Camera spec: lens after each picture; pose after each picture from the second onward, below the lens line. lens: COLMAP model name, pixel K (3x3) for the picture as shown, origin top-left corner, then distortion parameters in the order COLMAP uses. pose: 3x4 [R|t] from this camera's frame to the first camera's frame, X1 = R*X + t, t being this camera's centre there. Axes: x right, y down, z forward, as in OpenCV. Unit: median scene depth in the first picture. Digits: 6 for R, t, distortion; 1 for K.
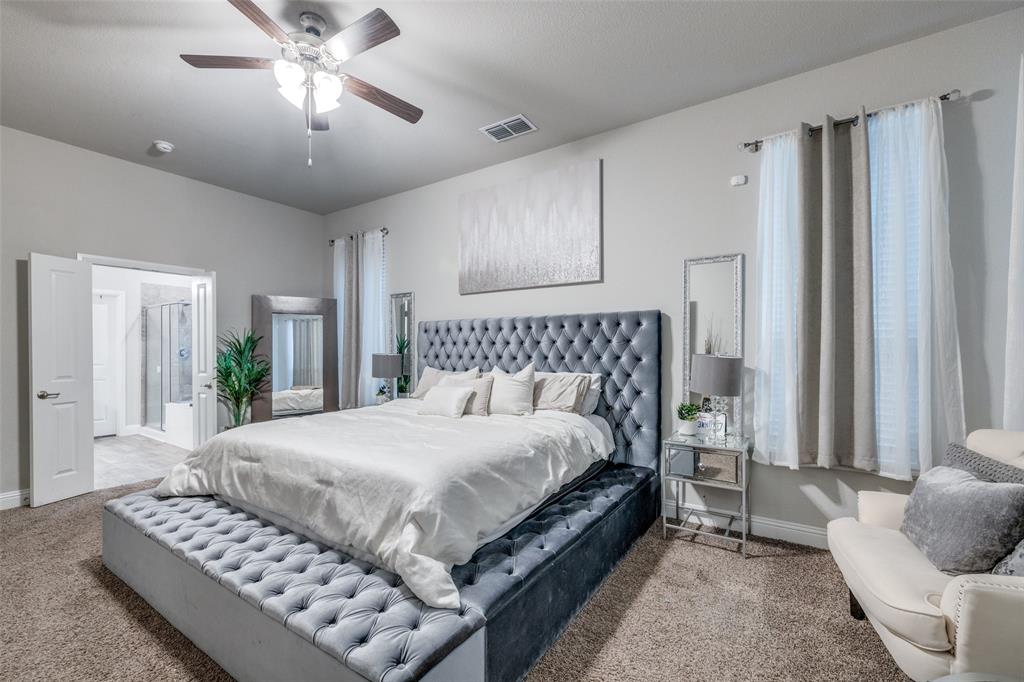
lens RADIAL K [[426.4, 0, 501.5], [0, 426.4, 343.3], [0, 0, 1]] dist [0.000263, -0.000272]
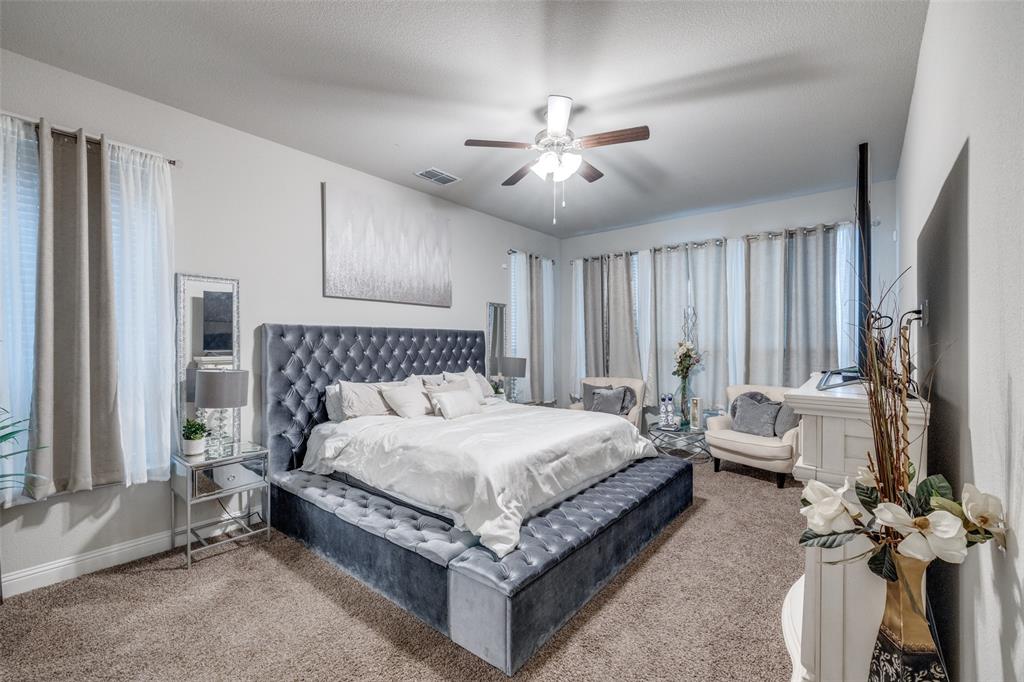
lens RADIAL K [[426.4, 0, 501.5], [0, 426.4, 343.3], [0, 0, 1]] dist [0.000263, -0.000272]
pose [[0.089025, 0.028269, 0.995628, -1.040838], [0.010136, 0.999520, -0.029286, 0.011422], [-0.995978, 0.012699, 0.088696, 0.650471]]
